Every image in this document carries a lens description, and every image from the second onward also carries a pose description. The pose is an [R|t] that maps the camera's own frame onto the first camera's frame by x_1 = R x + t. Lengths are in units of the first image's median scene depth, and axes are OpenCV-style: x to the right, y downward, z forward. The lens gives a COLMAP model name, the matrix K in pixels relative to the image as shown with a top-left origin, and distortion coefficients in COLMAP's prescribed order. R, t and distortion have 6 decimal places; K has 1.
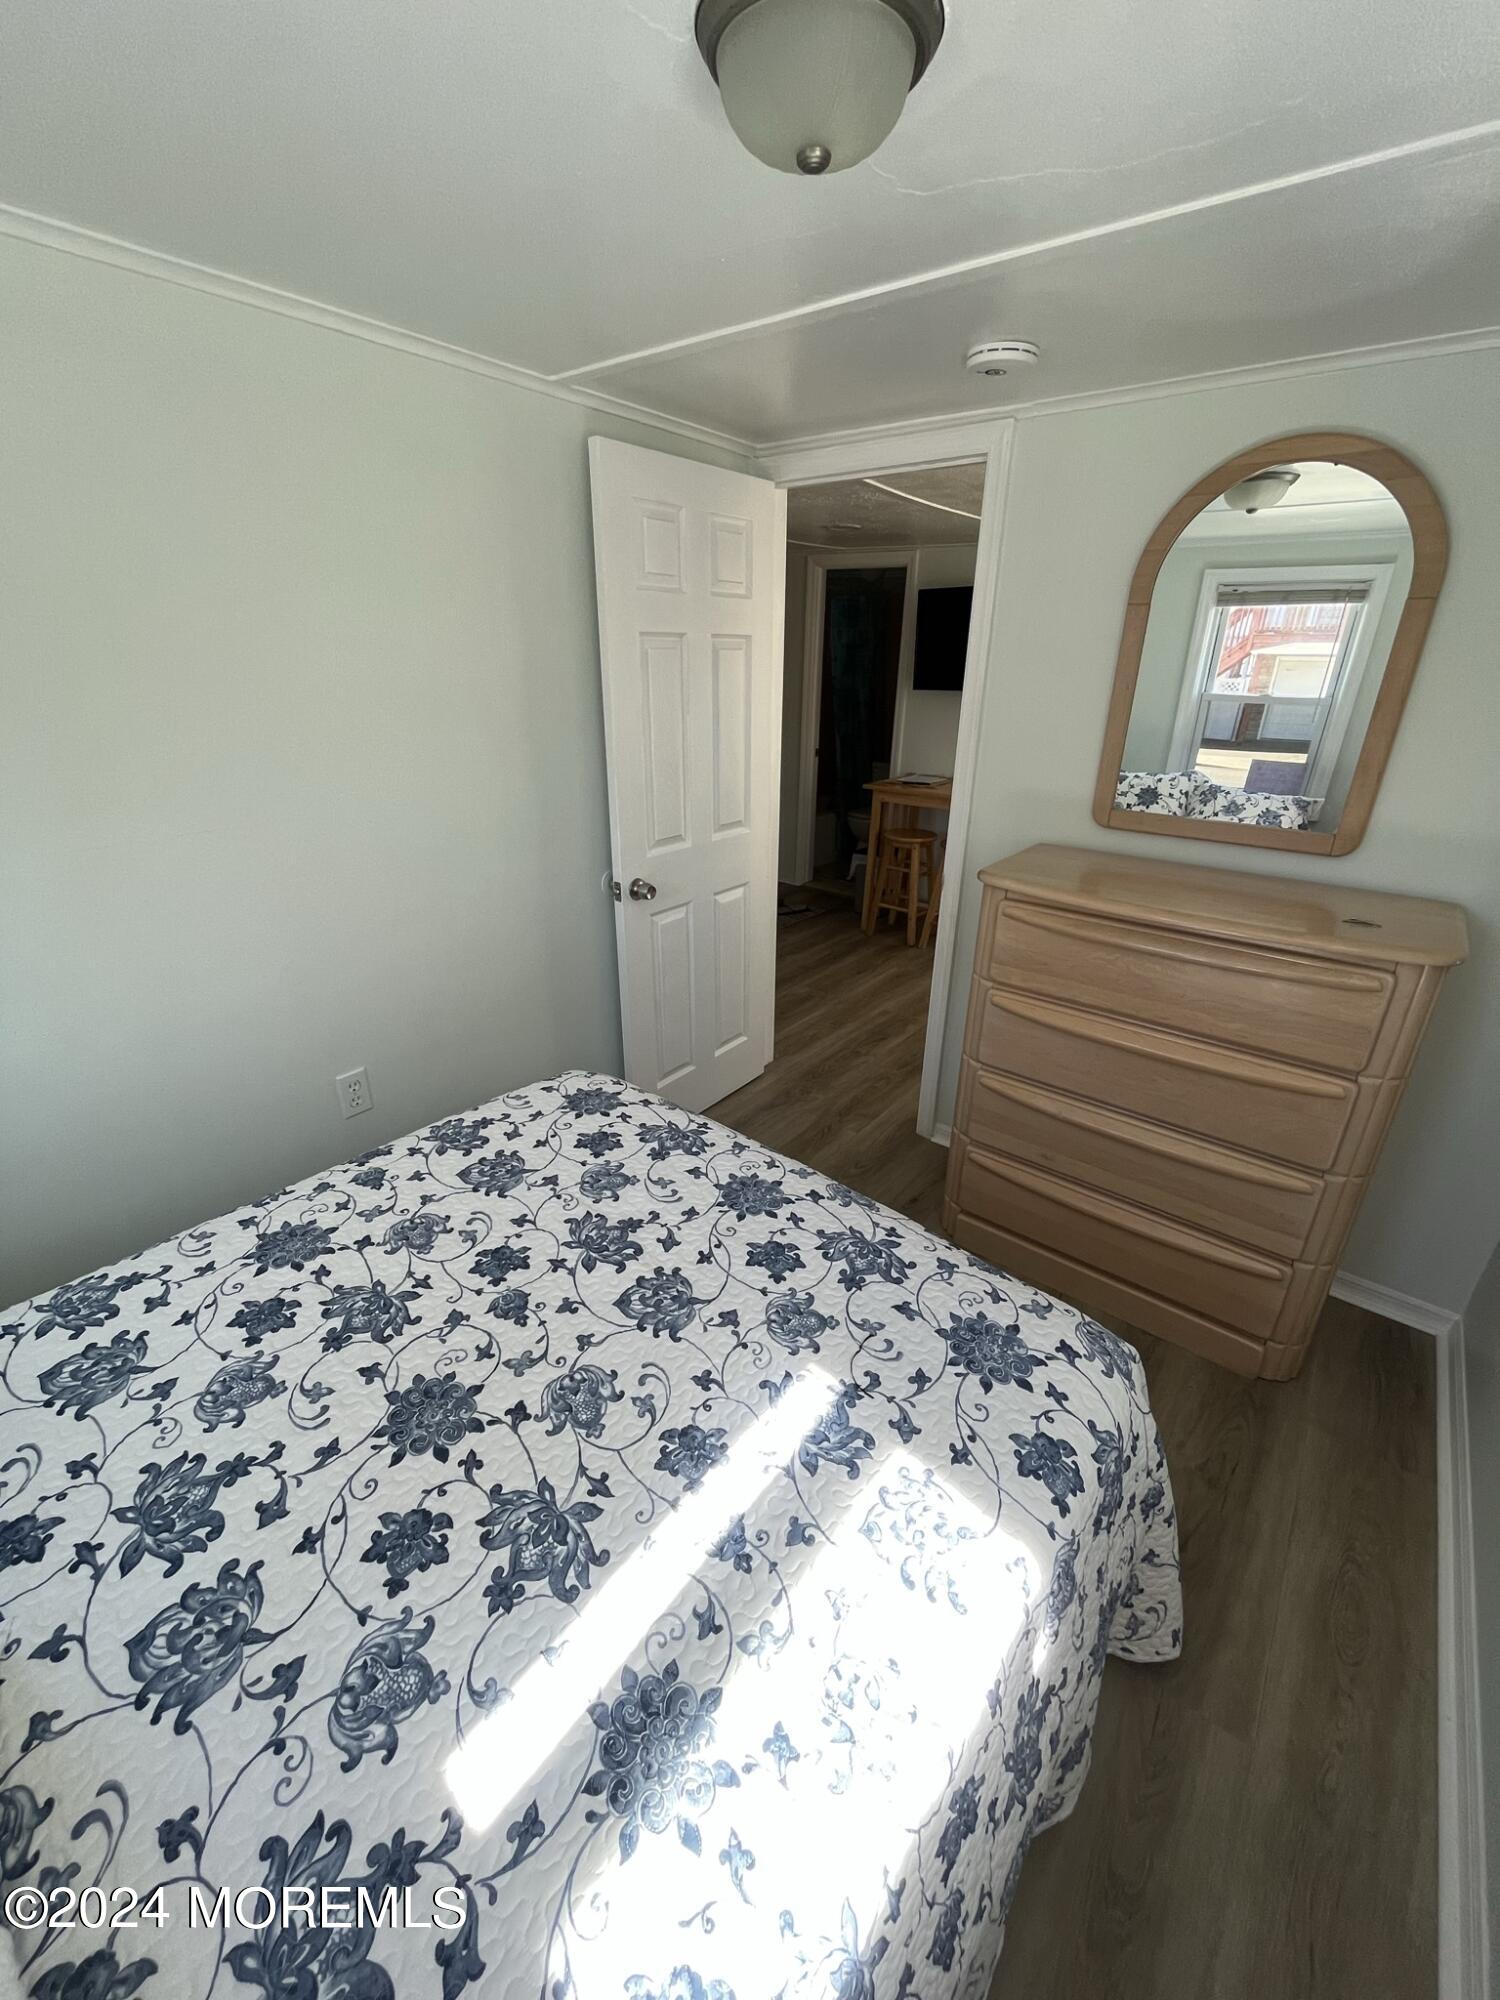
lens RADIAL K [[807.8, 0, 750.2], [0, 807.8, 996.9], [0, 0, 1]] dist [-0.001748, -0.000182]
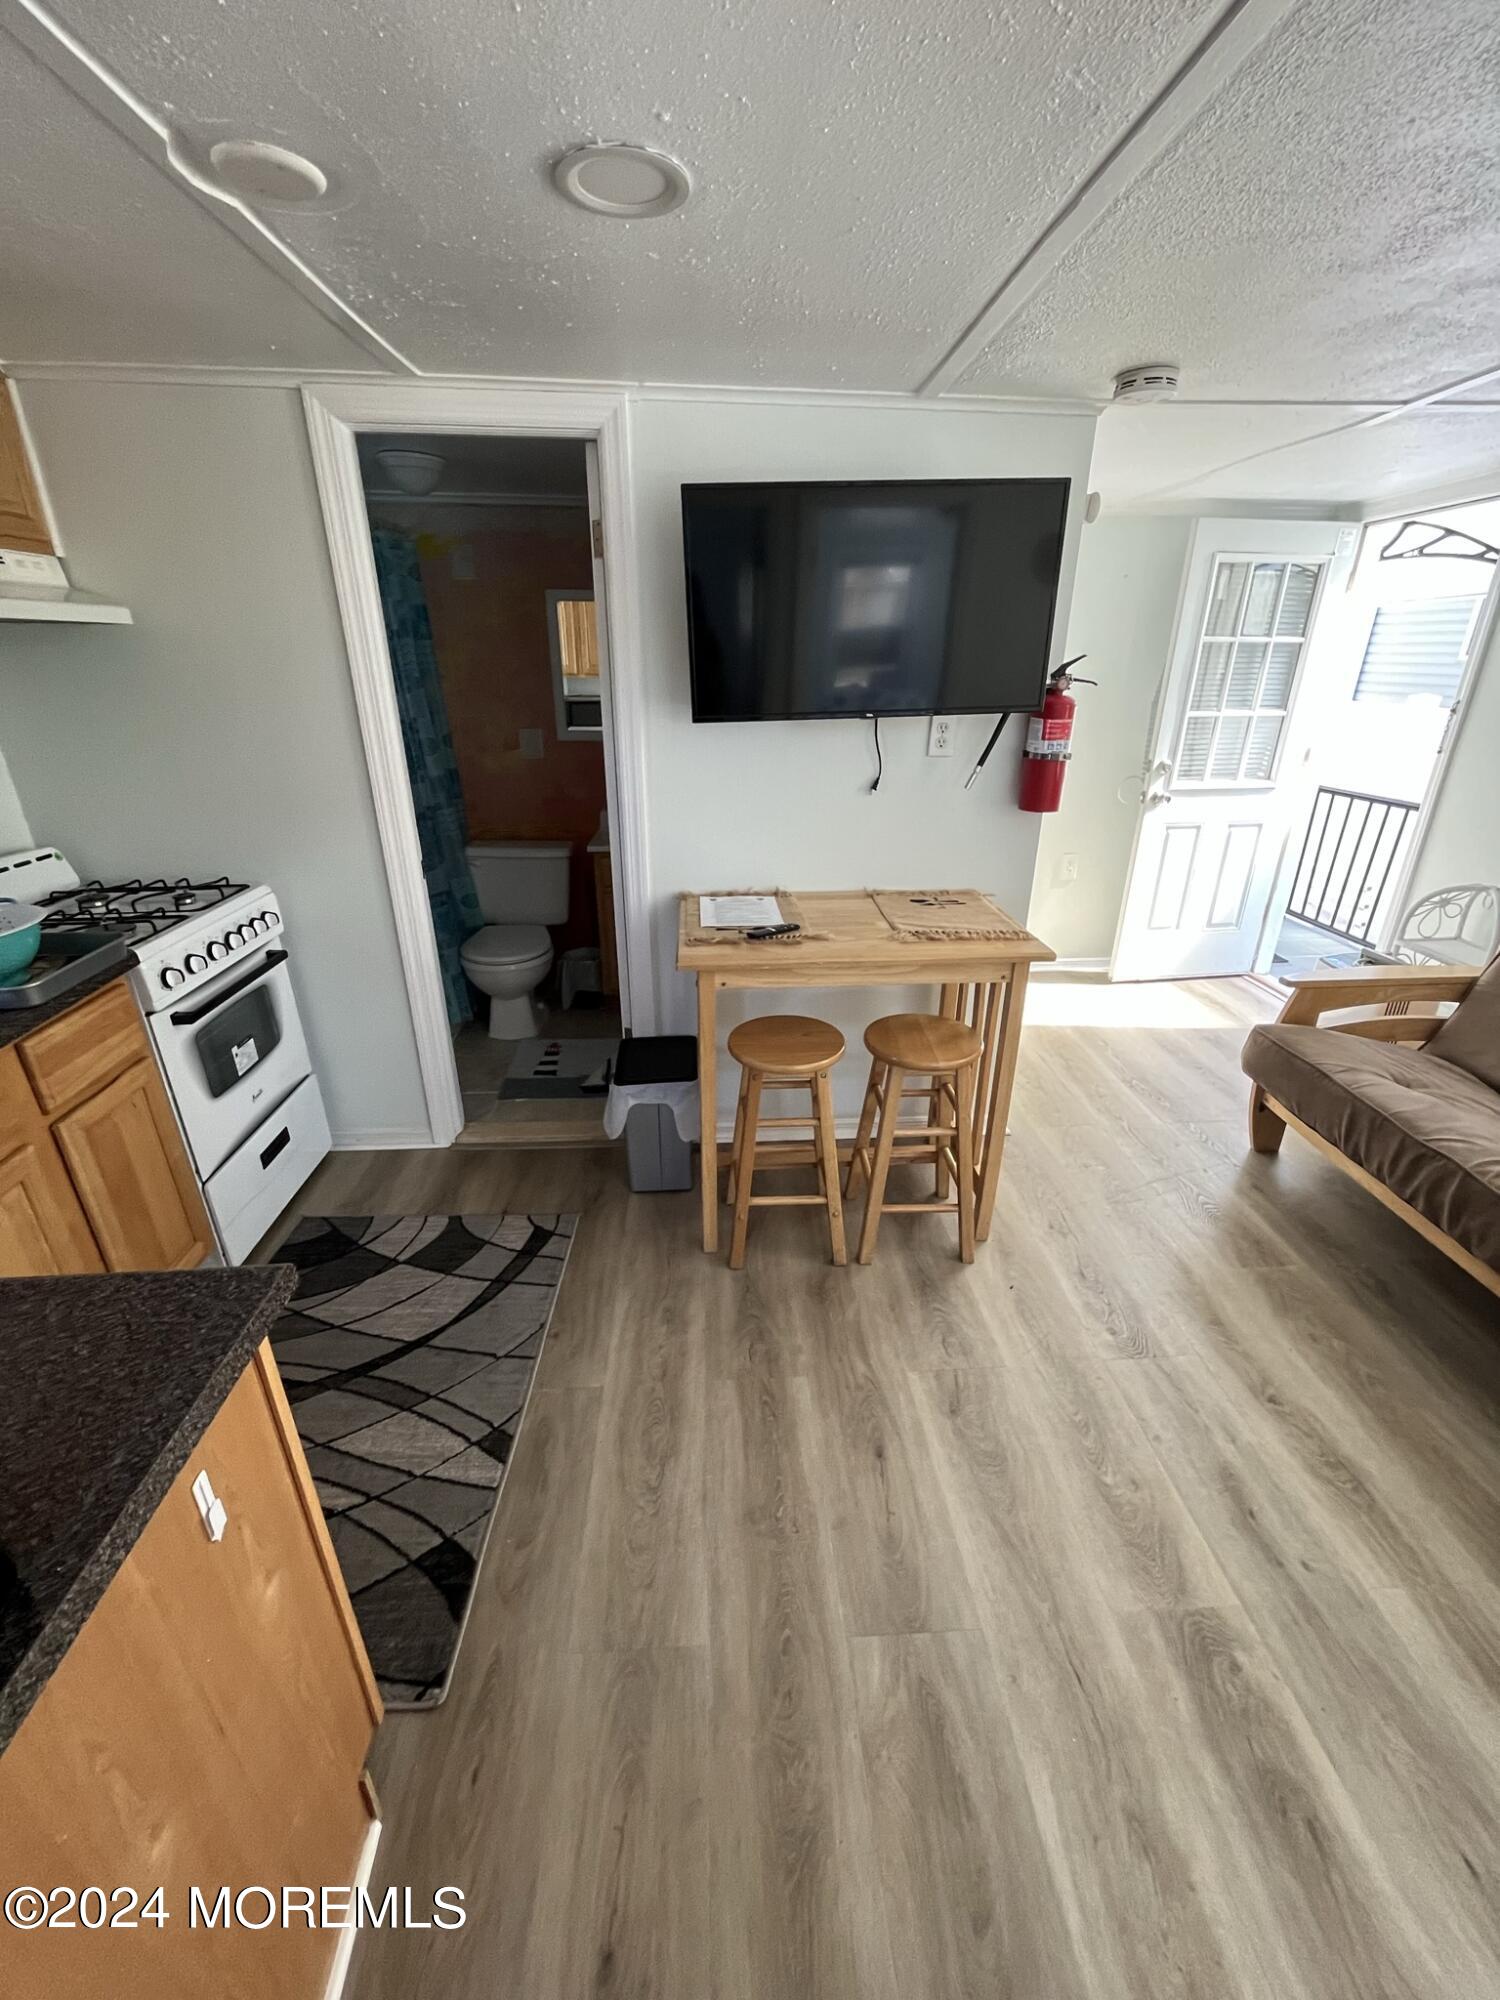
lens RADIAL K [[807.8, 0, 745.6], [0, 807.8, 1003.8], [0, 0, 1]] dist [-0.001748, -0.000182]
pose [[0.751164, -0.273153, 0.600949, -0.084061], [0.265617, 0.958490, 0.103656, -0.273752], [-0.604317, 0.081760, 0.792538, 0.652250]]
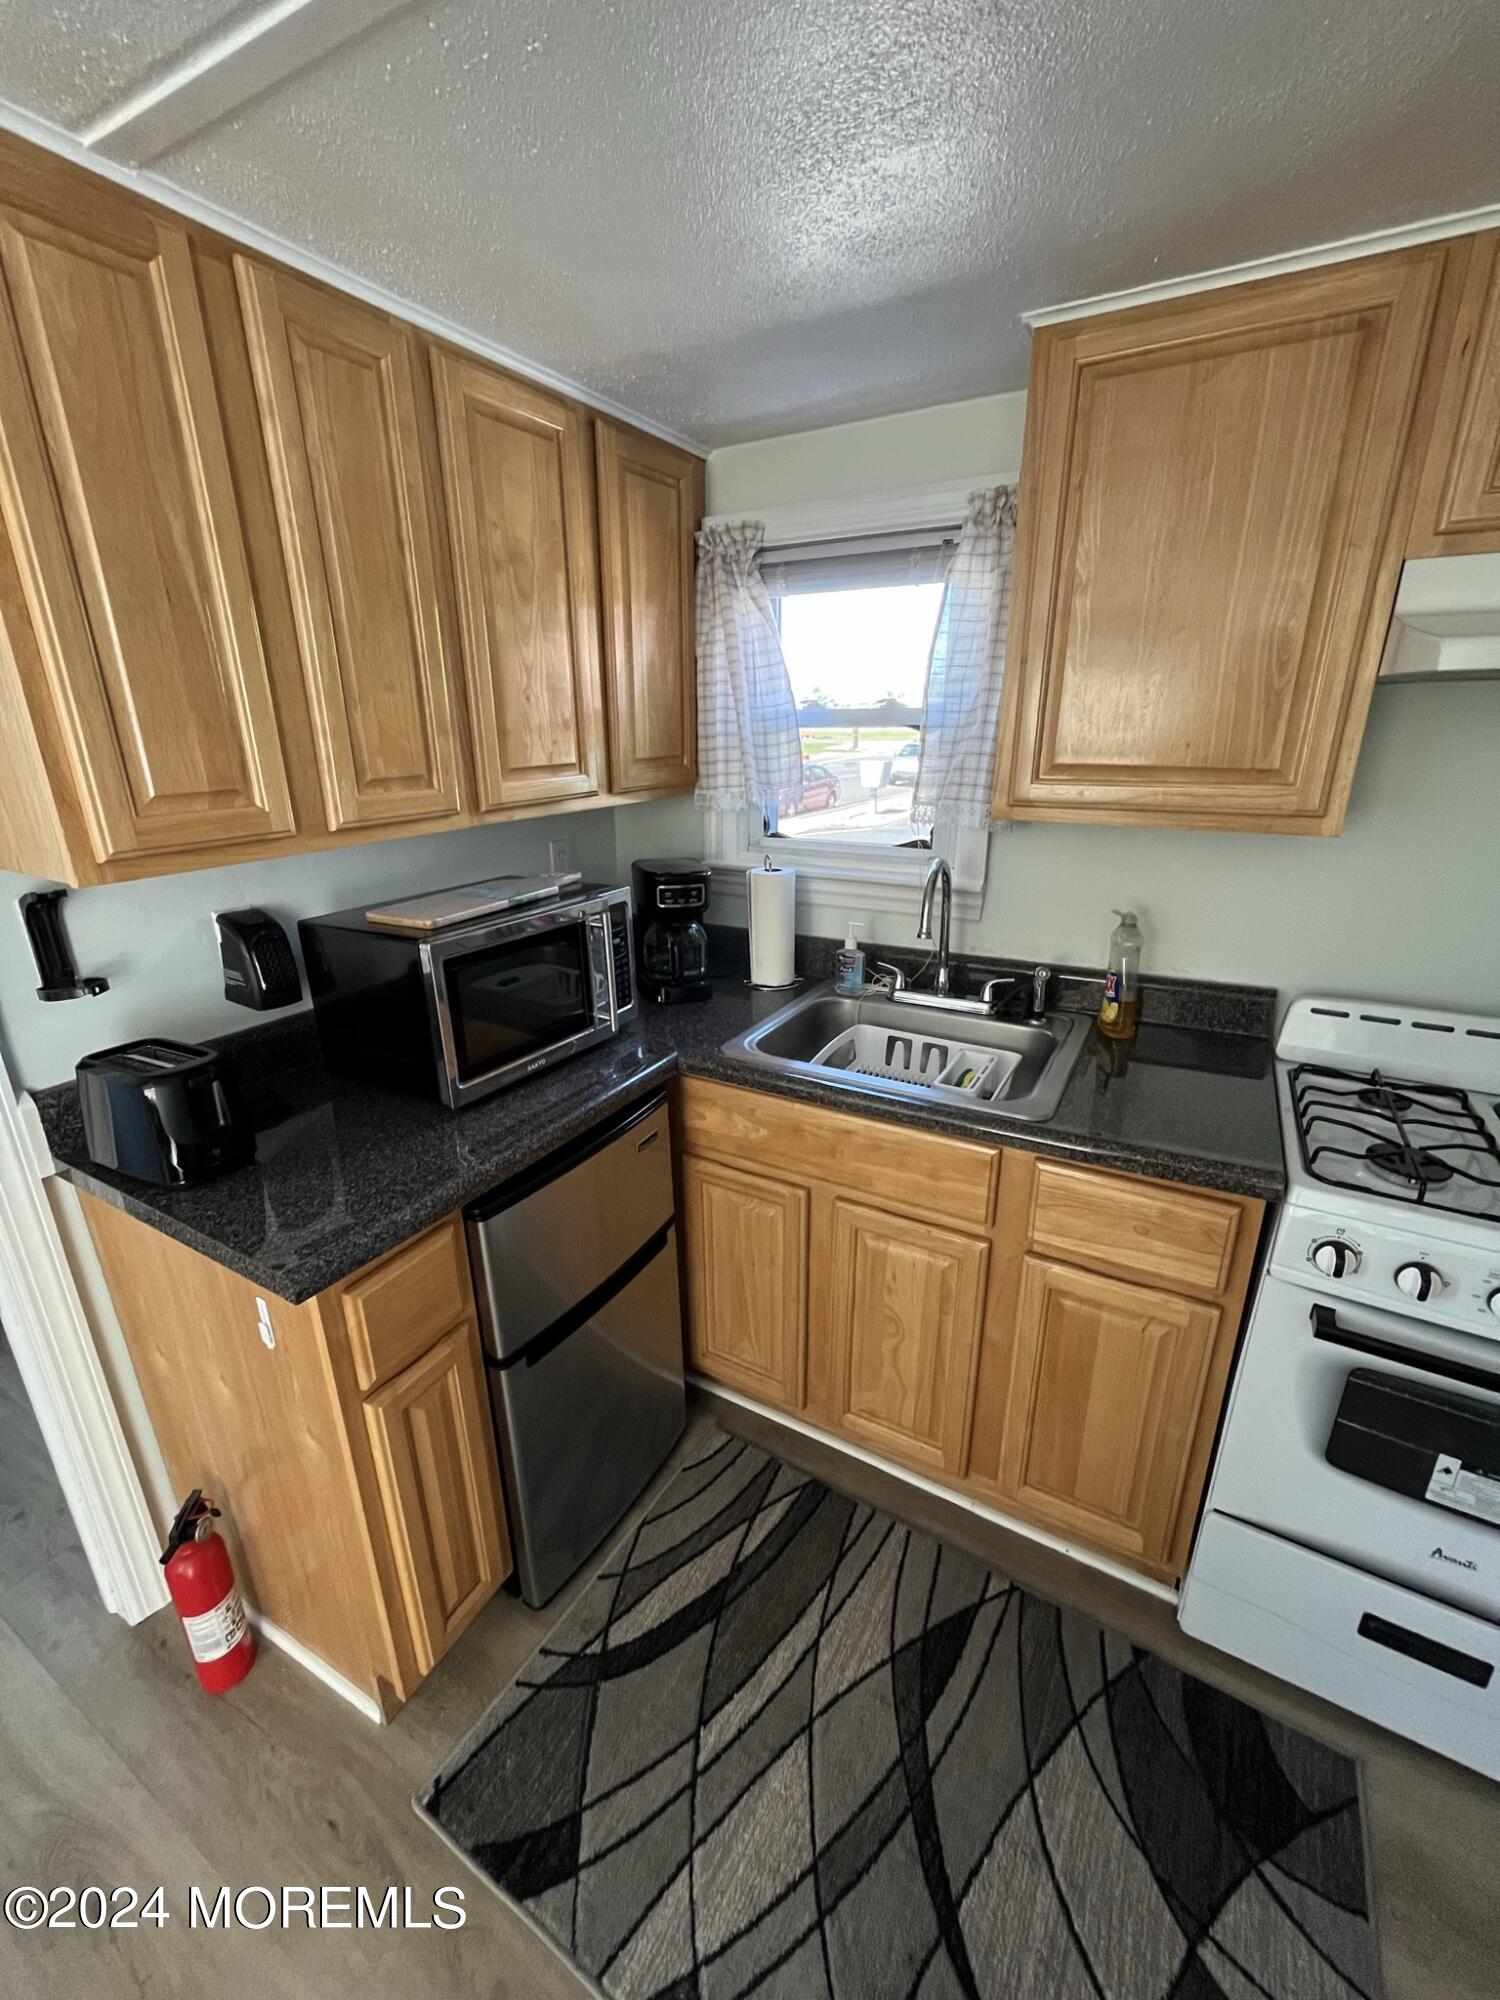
lens RADIAL K [[807.8, 0, 749.9], [0, 807.8, 997.6], [0, 0, 1]] dist [-0.001748, -0.000182]
pose [[0.150341, 0.301801, -0.941442, 0.122843], [-0.378381, 0.897325, 0.227234, -0.379830], [0.913360, 0.322061, 0.249101, 0.904340]]
